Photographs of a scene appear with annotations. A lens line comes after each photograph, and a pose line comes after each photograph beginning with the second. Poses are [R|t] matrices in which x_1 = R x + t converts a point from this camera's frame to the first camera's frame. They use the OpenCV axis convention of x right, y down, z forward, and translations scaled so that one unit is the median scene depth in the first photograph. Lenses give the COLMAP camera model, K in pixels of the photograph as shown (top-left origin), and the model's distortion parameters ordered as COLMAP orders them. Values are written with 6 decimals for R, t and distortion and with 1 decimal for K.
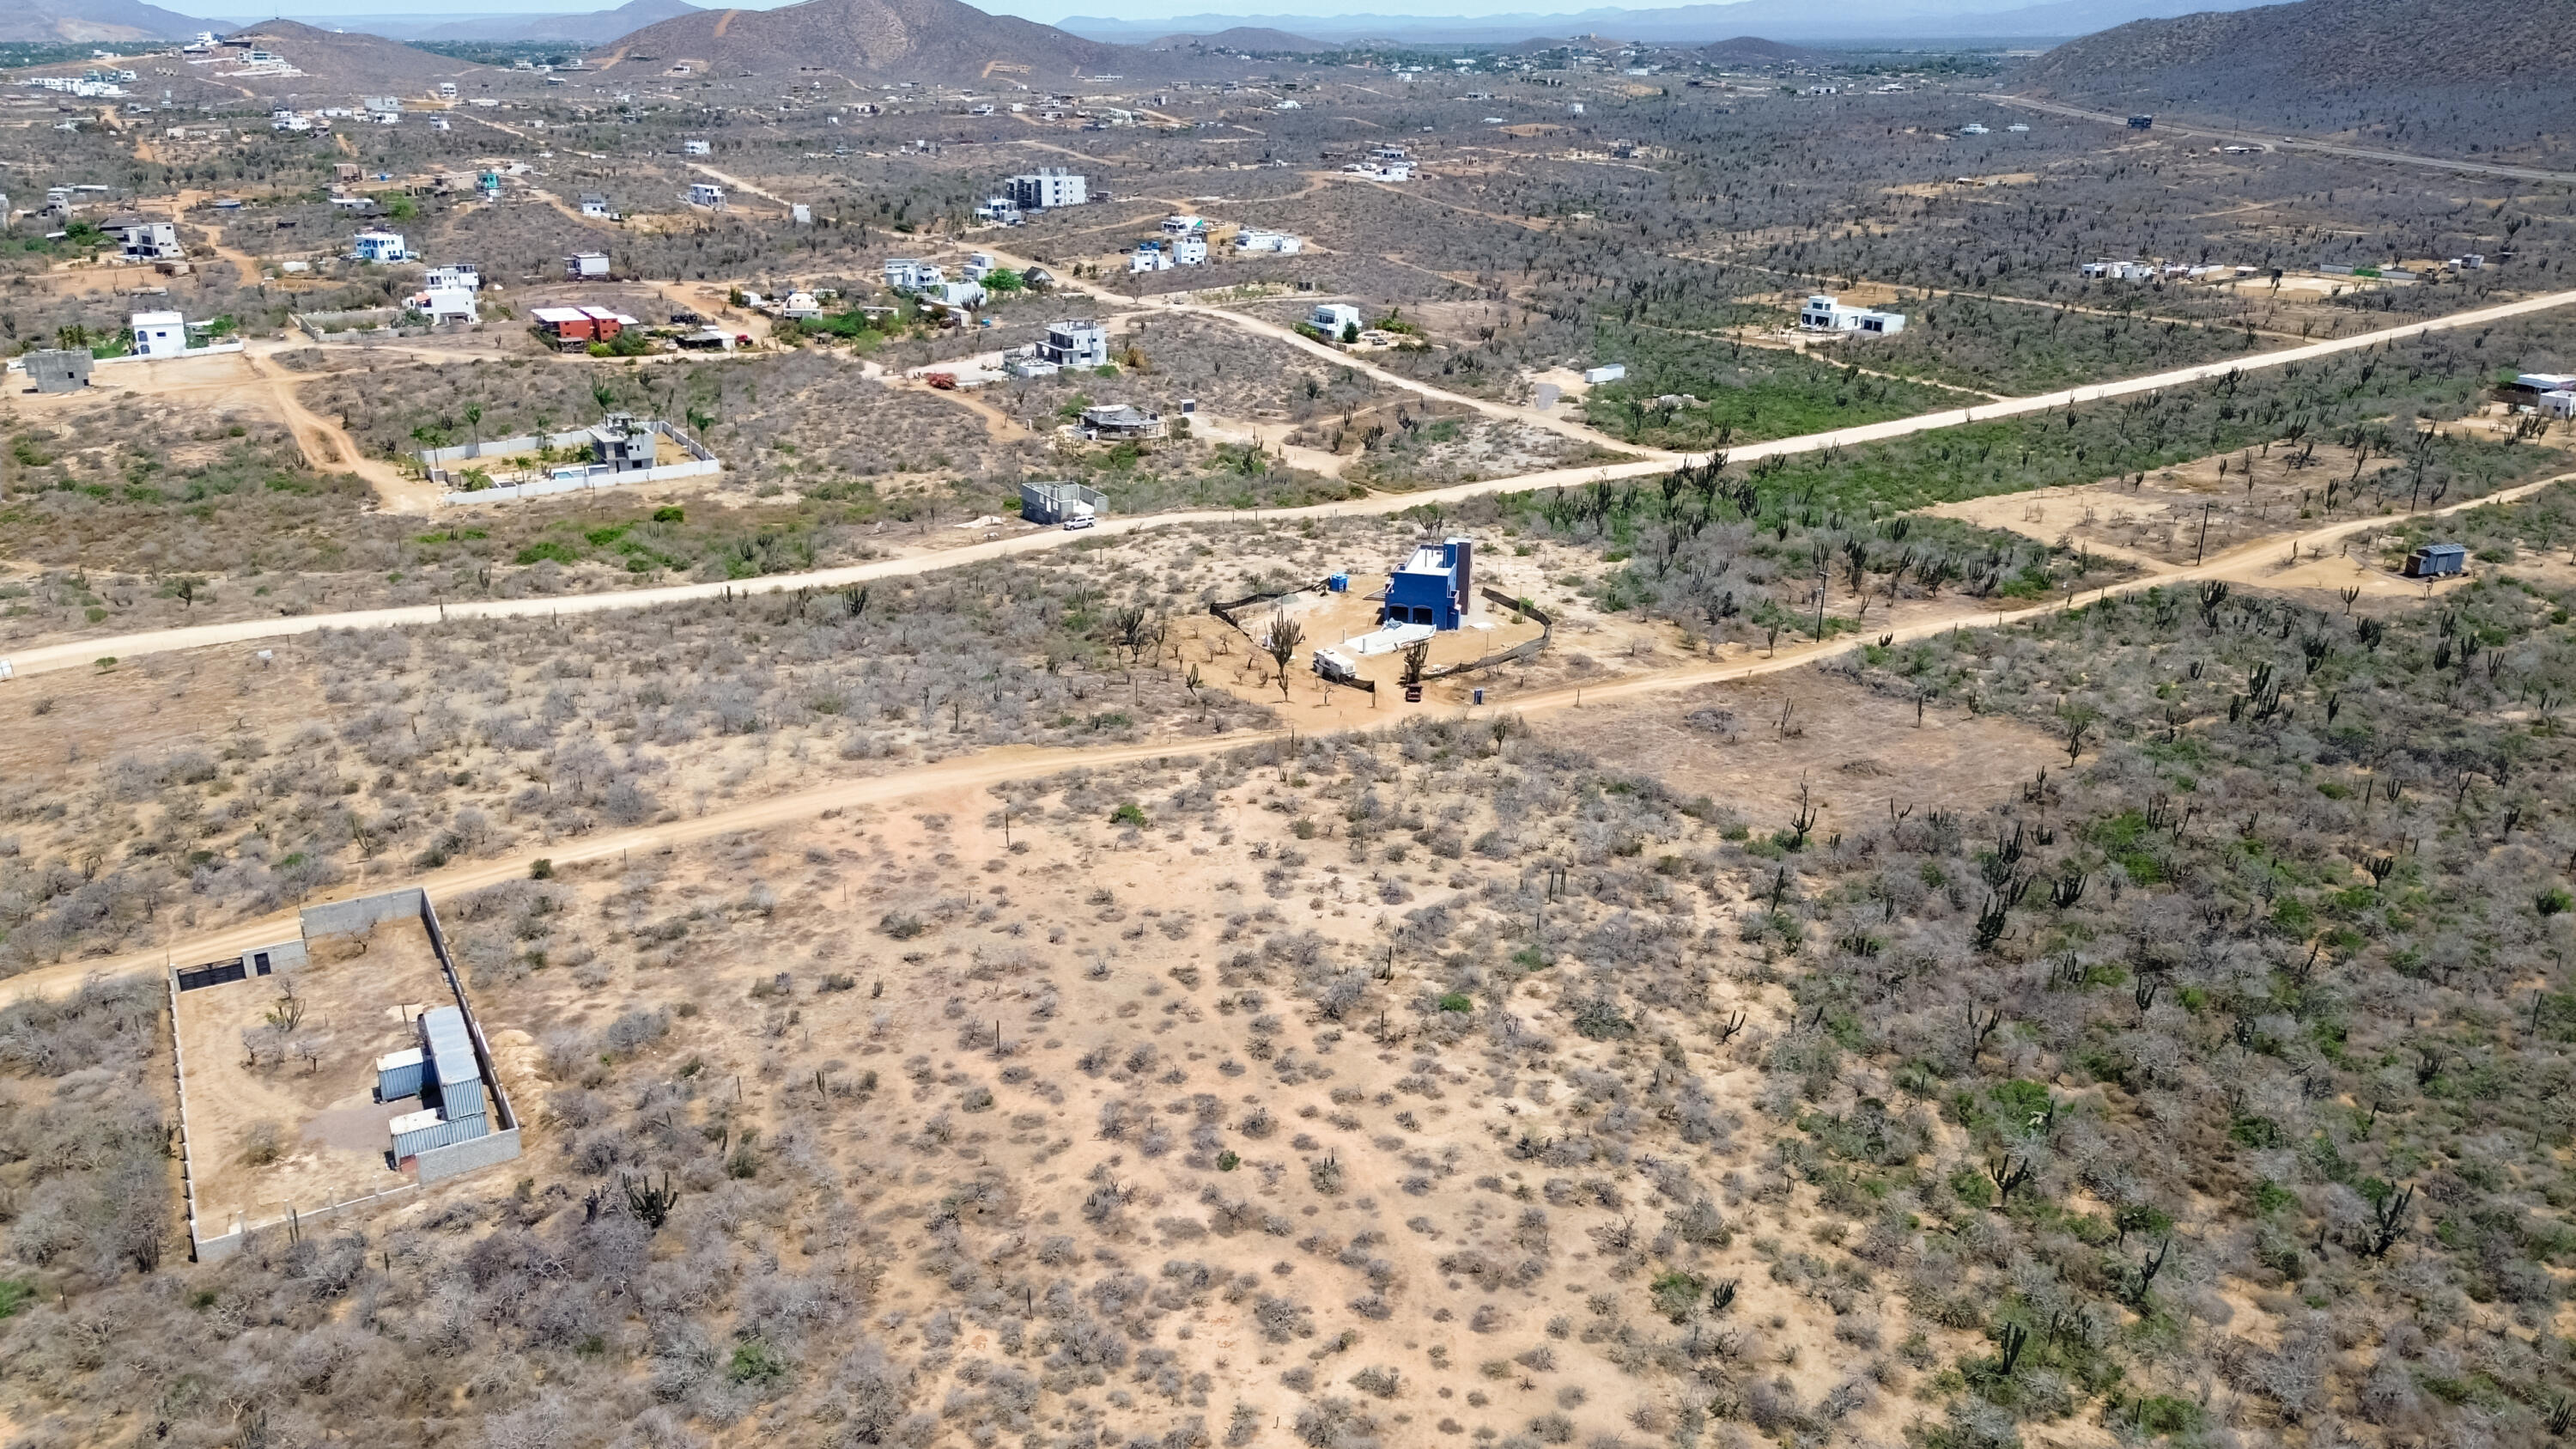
lens RADIAL K [[1809.8, 0, 1288.0], [0, 1809.8, 724.5], [0, 0, 1]] dist [0.077345, -0.075210]
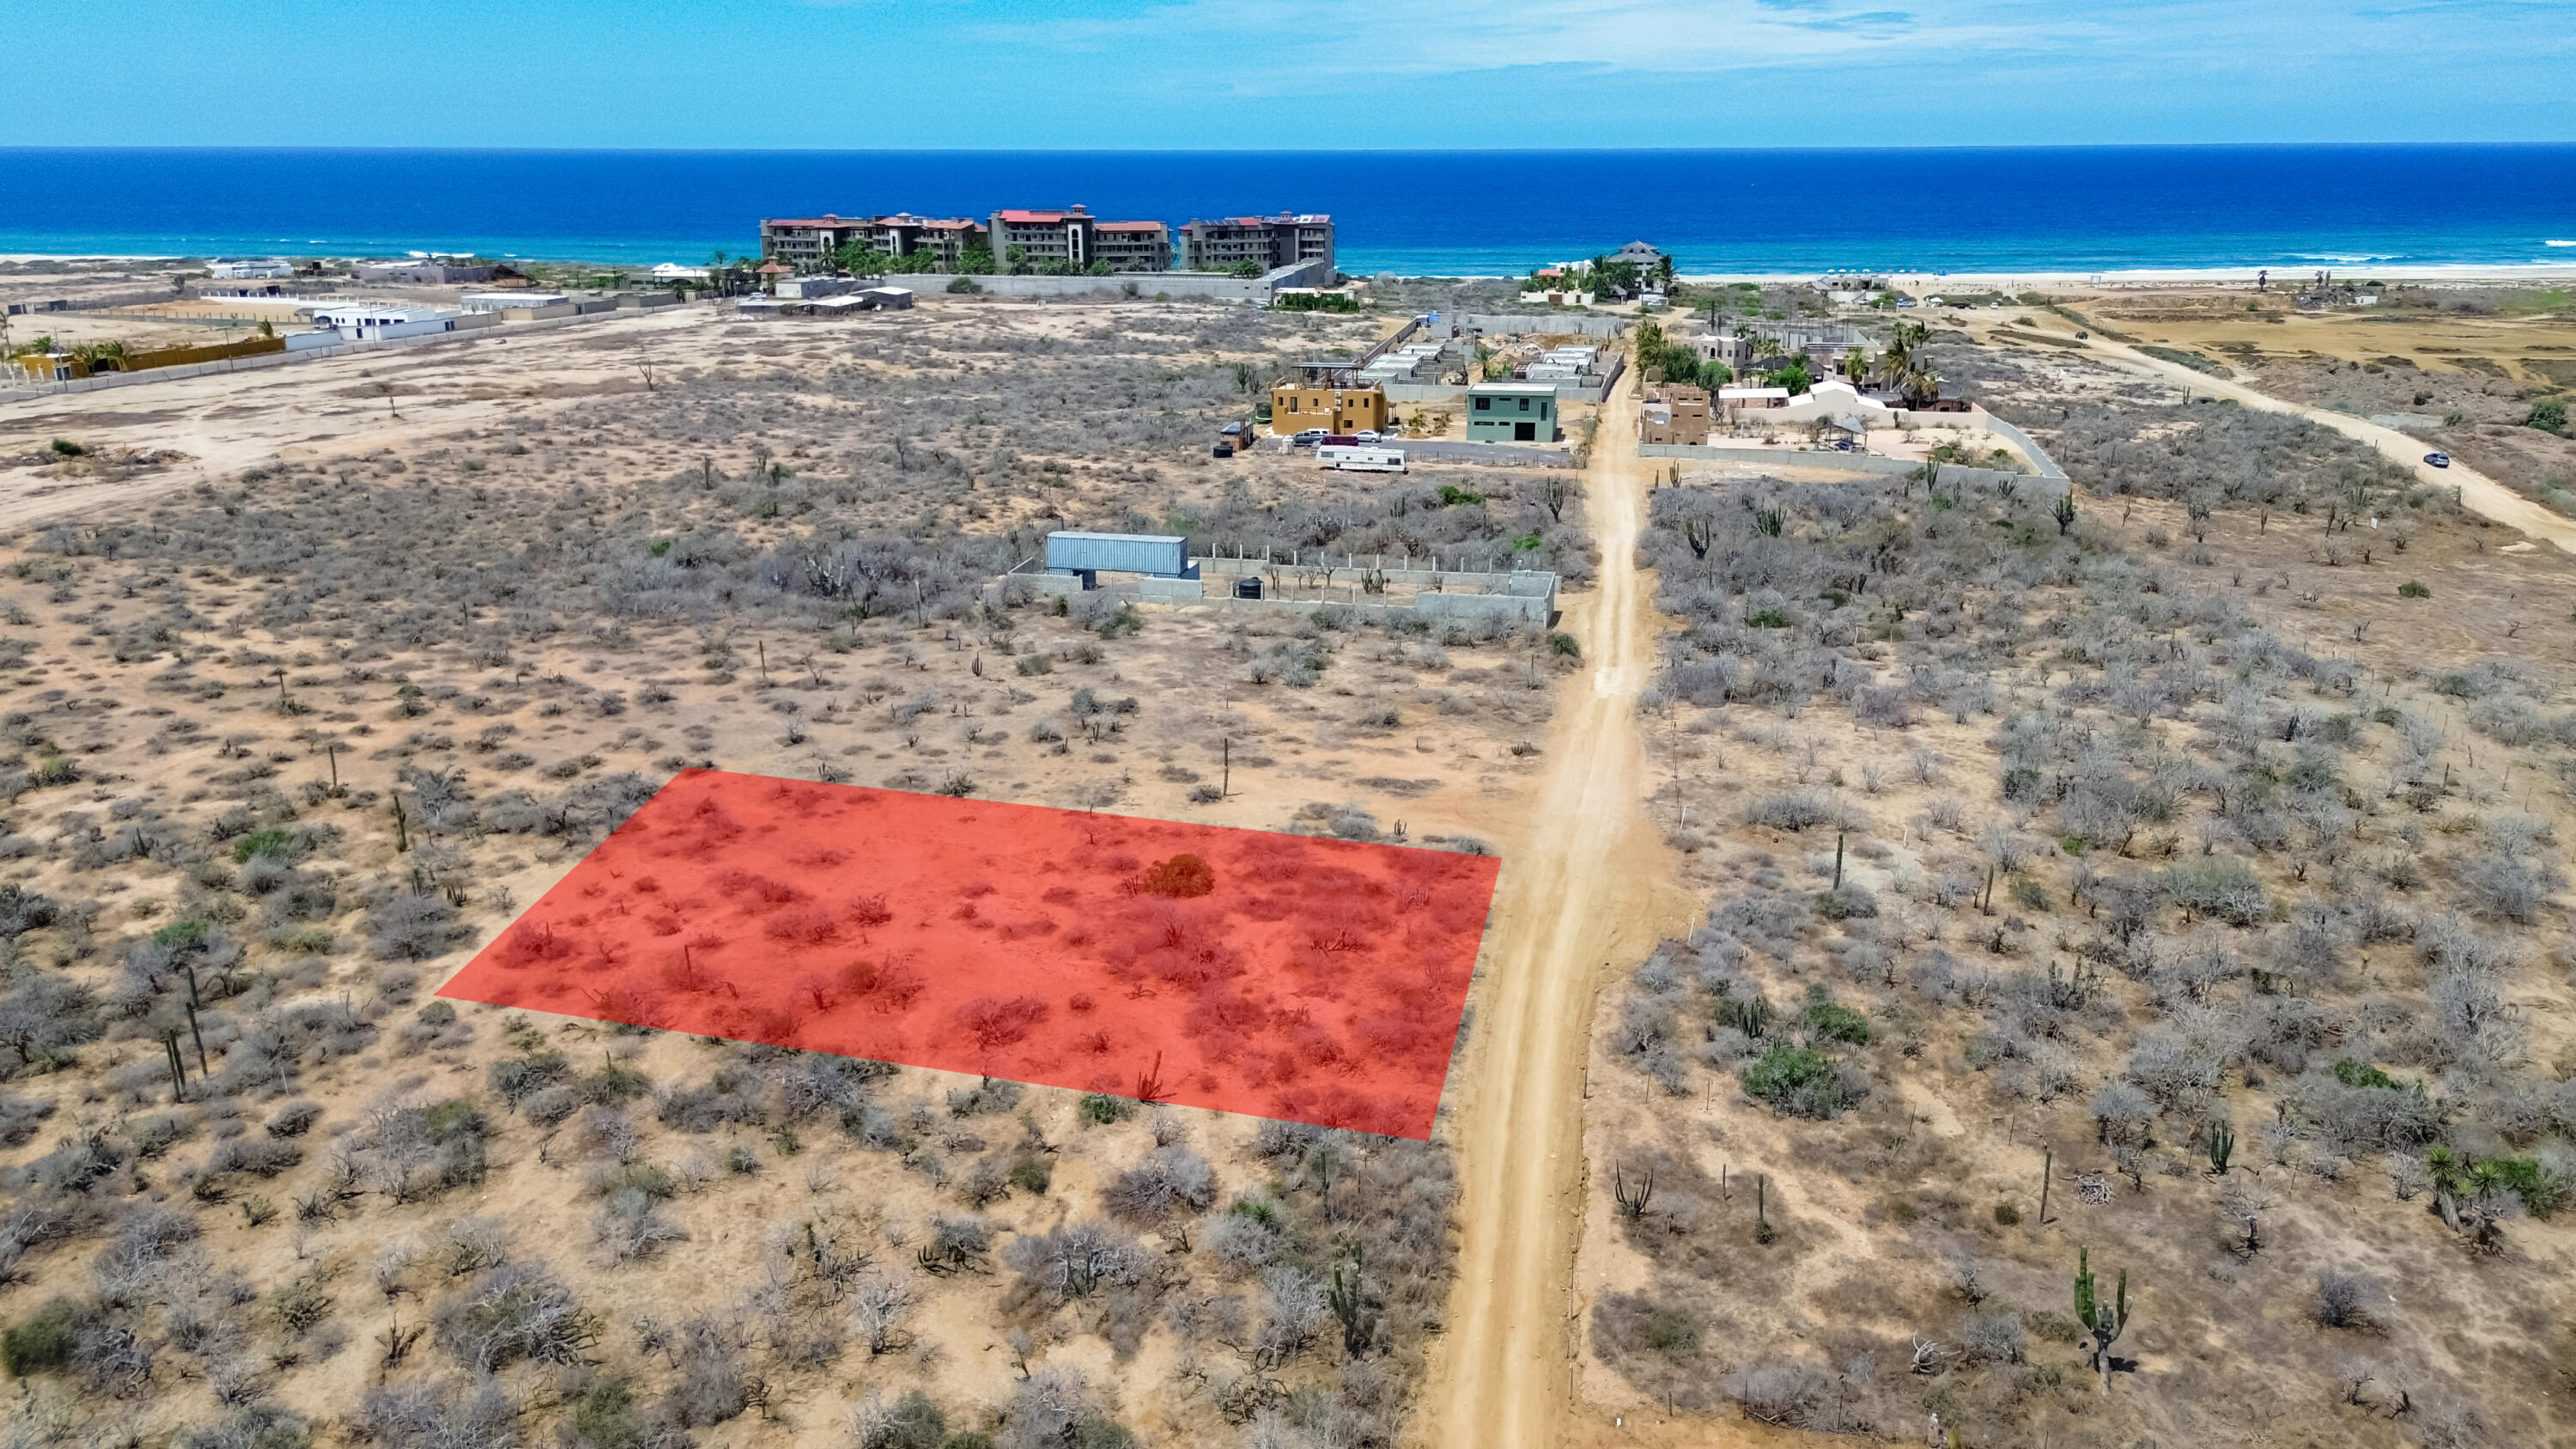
lens RADIAL K [[1803.5, 0, 1310.5], [0, 1803.5, 727.9], [0, 0, 1]] dist [0.065071, -0.069603]
pose [[-0.653576, 0.224741, -0.722724, 0.300883], [-0.264748, 0.826685, 0.496487, -0.300885], [0.709046, 0.515832, -0.480802, 1.497540]]
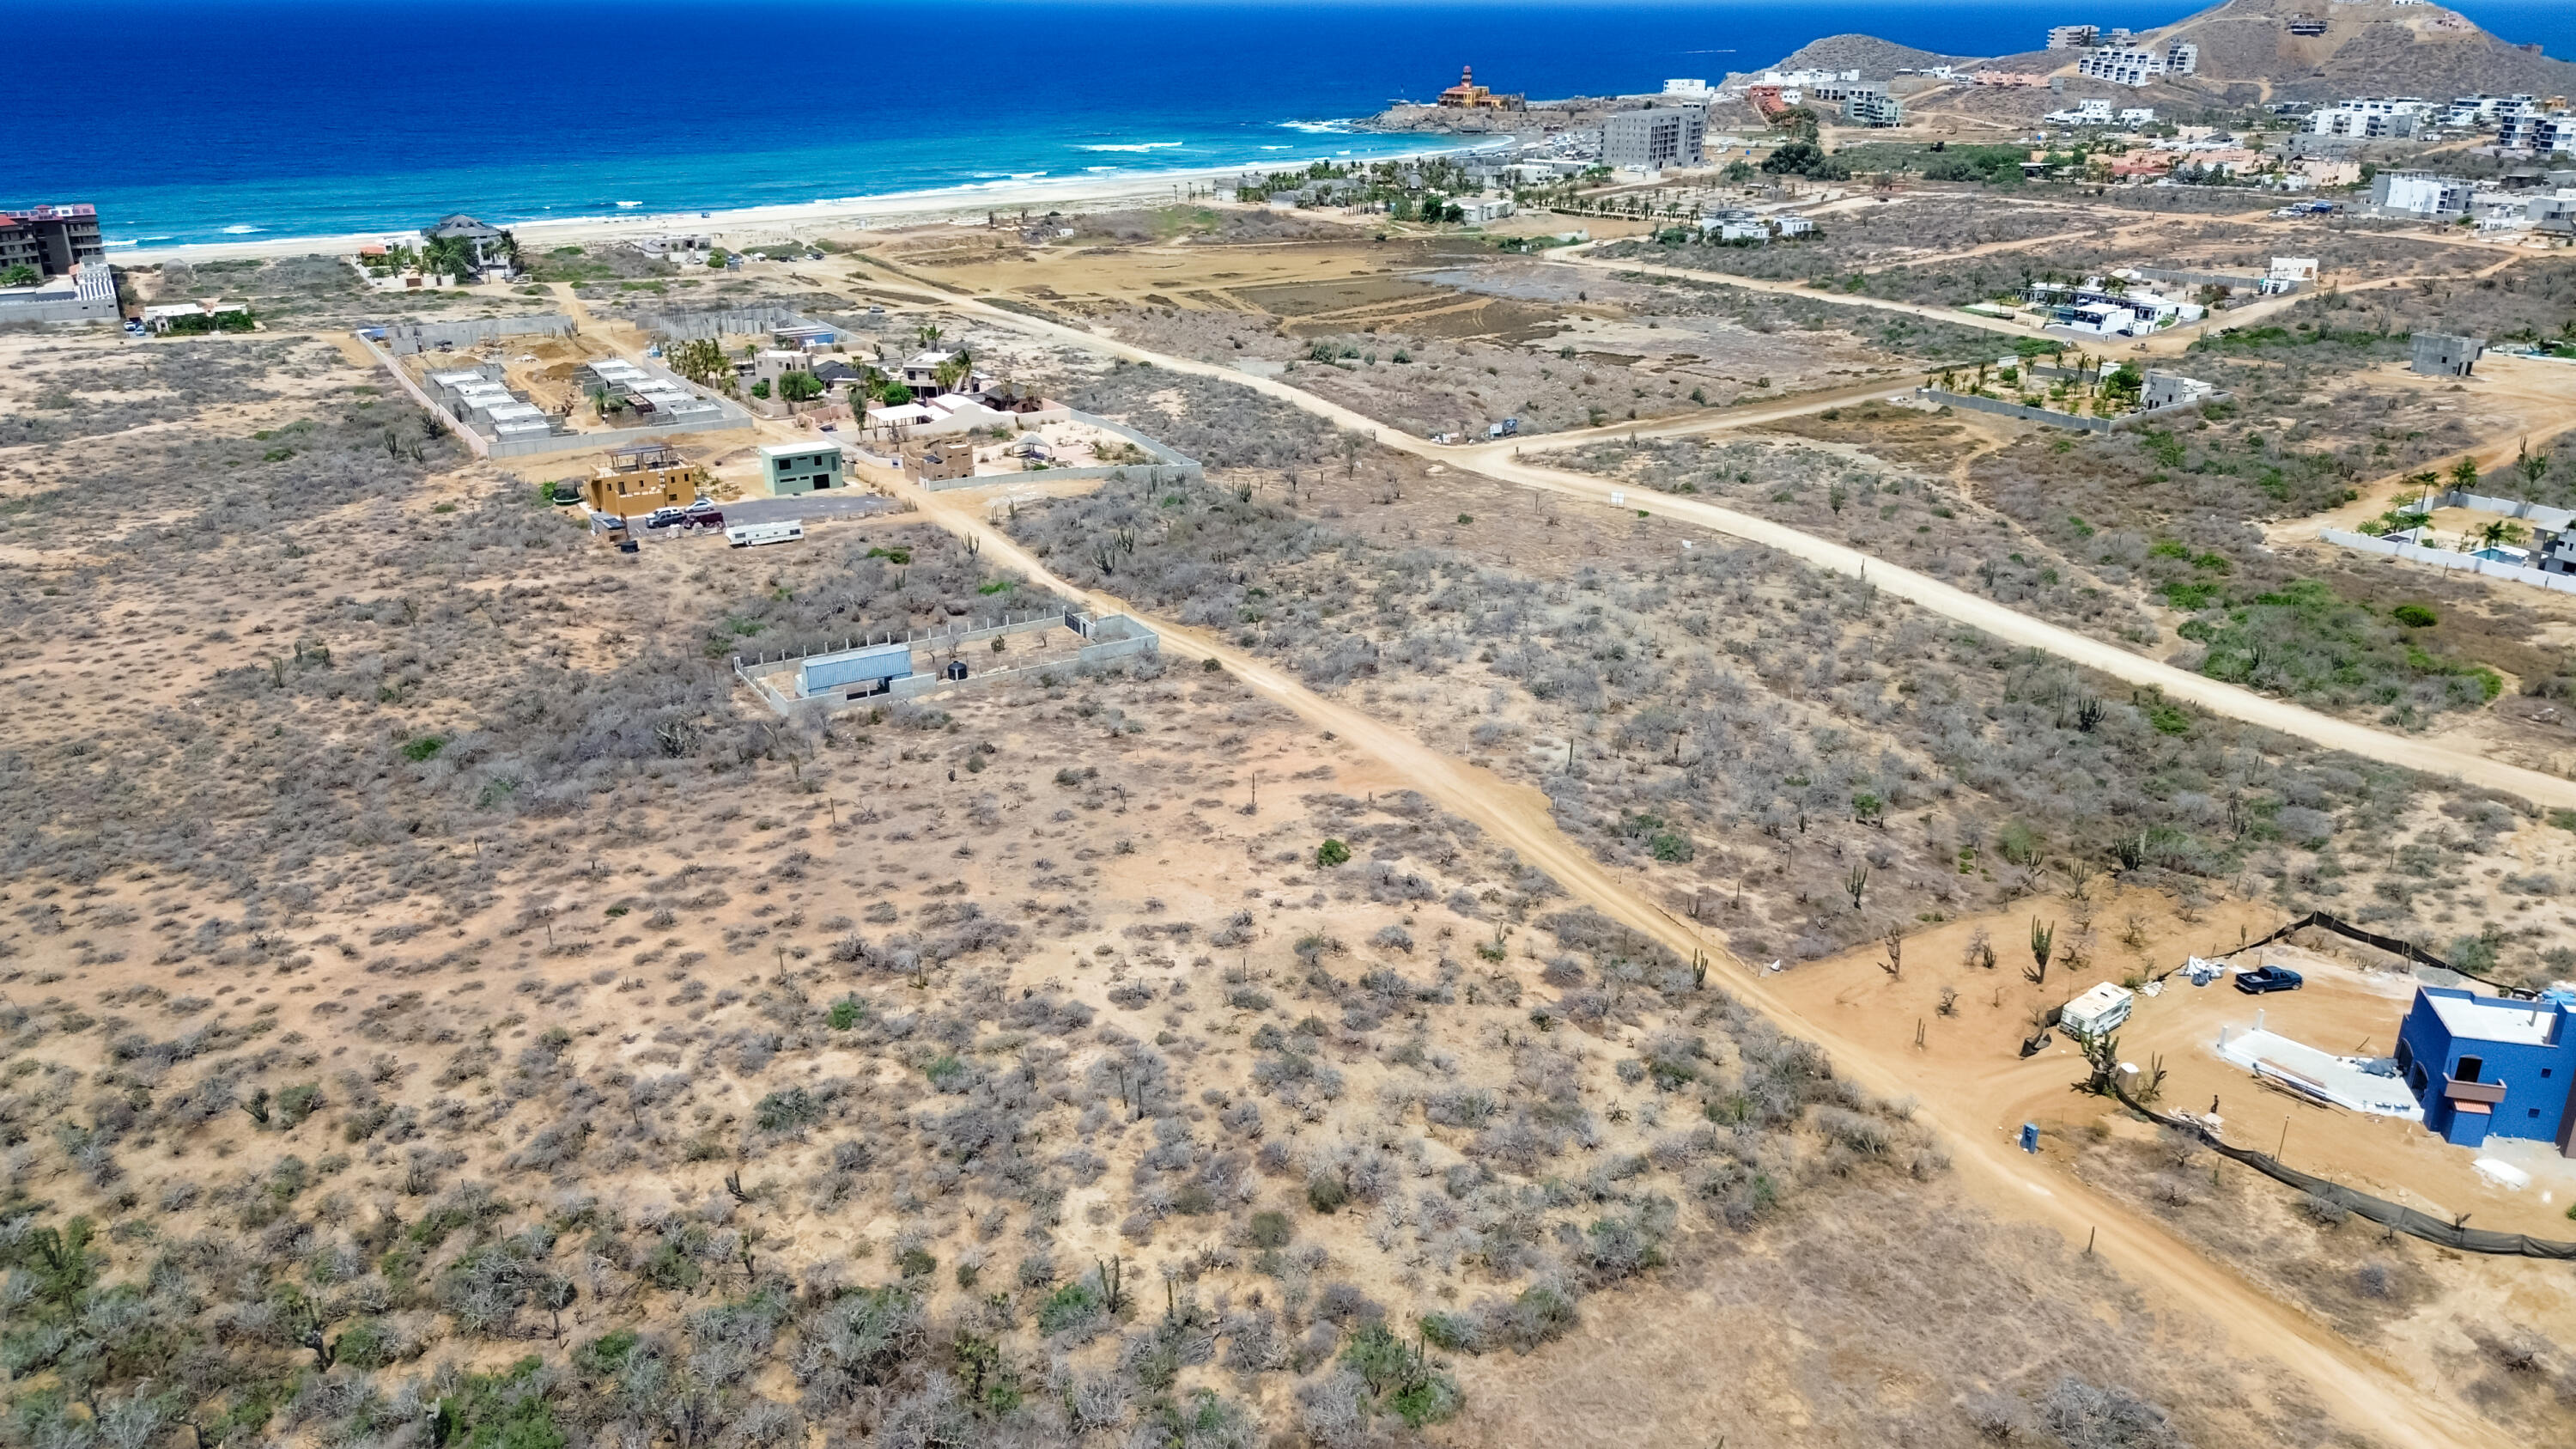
lens RADIAL K [[1809.8, 0, 1288.0], [0, 1809.8, 724.5], [0, 0, 1]] dist [0.077345, -0.075210]
pose [[0.032445, 0.359598, -0.932543, 0.897116], [-0.351684, 0.877473, 0.326127, -0.359287], [0.935556, 0.317379, 0.154935, 0.972736]]
